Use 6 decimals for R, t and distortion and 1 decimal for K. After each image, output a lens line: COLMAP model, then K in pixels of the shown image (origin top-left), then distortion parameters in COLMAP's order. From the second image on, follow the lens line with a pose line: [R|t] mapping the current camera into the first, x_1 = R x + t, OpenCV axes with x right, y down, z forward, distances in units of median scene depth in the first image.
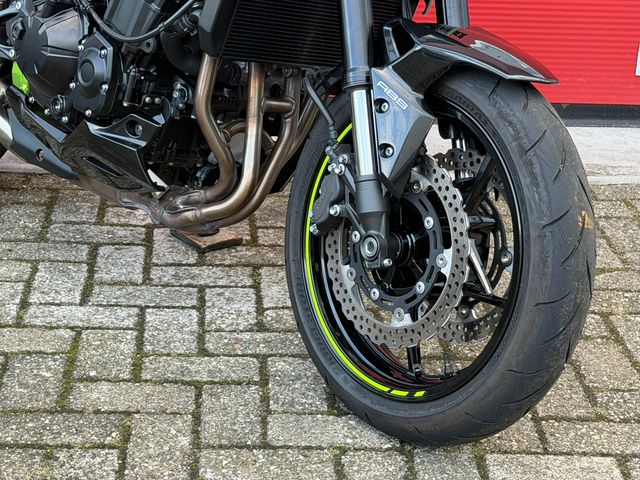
lens RADIAL K [[1516.3, 0, 318.9], [0, 1516.3, 244.6], [0, 0, 1]] dist [0.149260, 0.000000]
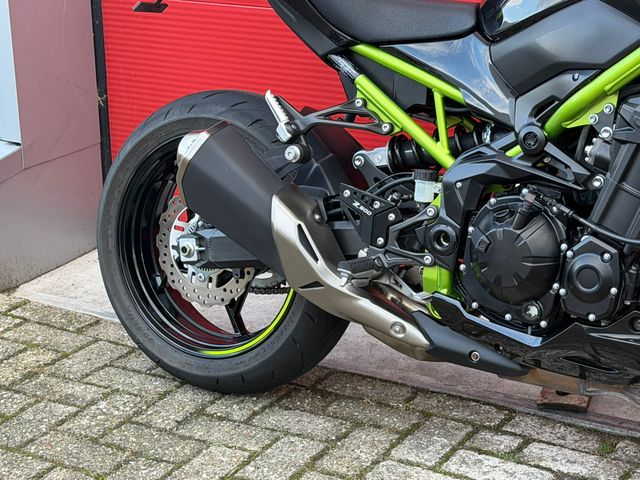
lens RADIAL K [[1516.3, 0, 317.7], [0, 1516.3, 237.9], [0, 0, 1]] dist [0.149260, 0.000000]
pose [[0.958128, -0.169608, 0.230702, -0.531972], [0.170700, 0.985203, 0.015367, -0.179629], [-0.229895, 0.024658, 0.972903, 0.070604]]
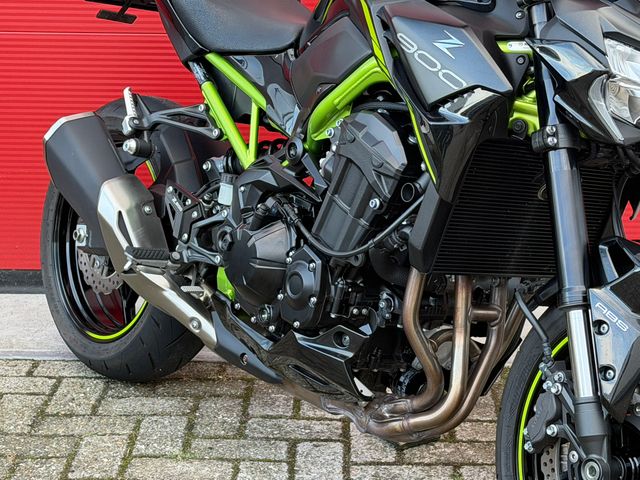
lens RADIAL K [[1516.3, 0, 314.5], [0, 1516.3, 244.7], [0, 0, 1]] dist [0.149260, 0.000000]
pose [[0.994859, -0.013667, -0.100344, -0.036926], [0.005323, 0.996539, -0.082960, -0.054329], [0.101130, 0.081999, 0.991488, -0.001864]]
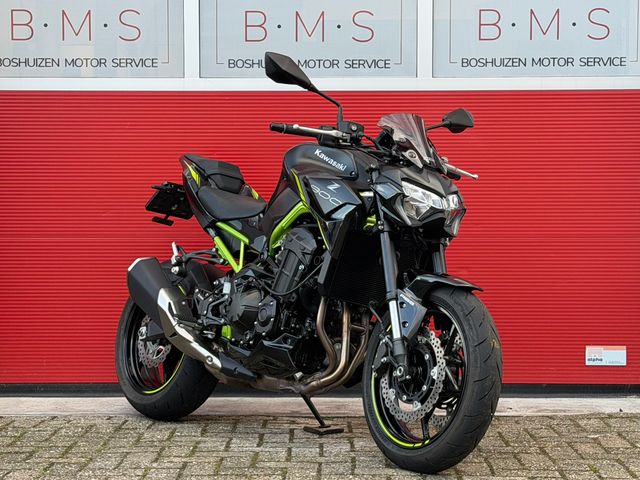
lens RADIAL K [[1516.3, 0, 327.9], [0, 1516.3, 252.5], [0, 0, 1]] dist [0.149260, 0.000000]
pose [[0.997217, -0.039222, -0.063403, 0.063919], [0.016282, 0.944475, -0.328179, 0.464149], [0.072754, 0.326233, 0.942485, -0.908672]]
